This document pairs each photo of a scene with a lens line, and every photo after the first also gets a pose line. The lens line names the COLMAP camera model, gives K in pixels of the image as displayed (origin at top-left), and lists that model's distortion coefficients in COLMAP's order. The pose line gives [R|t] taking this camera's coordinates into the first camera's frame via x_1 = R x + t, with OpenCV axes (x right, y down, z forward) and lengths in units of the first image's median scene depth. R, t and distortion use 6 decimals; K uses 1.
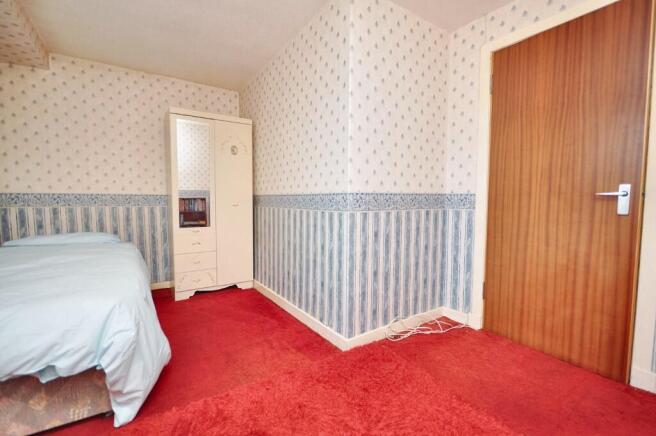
lens RADIAL K [[291.1, 0, 326.4], [0, 291.1, 219.4], [0, 0, 1]] dist [0.000460, -0.000447]
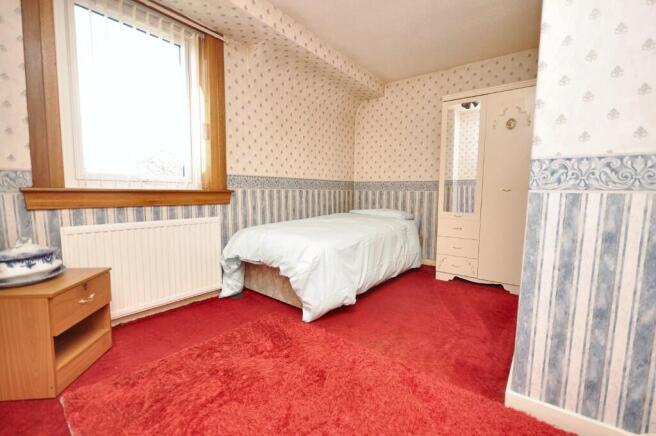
lens RADIAL K [[291.1, 0, 324.2], [0, 291.1, 217.9], [0, 0, 1]] dist [0.000460, -0.000447]
pose [[0.305332, 0.088730, -0.948103, 0.396410], [-0.076818, 0.994699, 0.068352, 0.016301], [0.949143, 0.051961, 0.310529, 0.298272]]
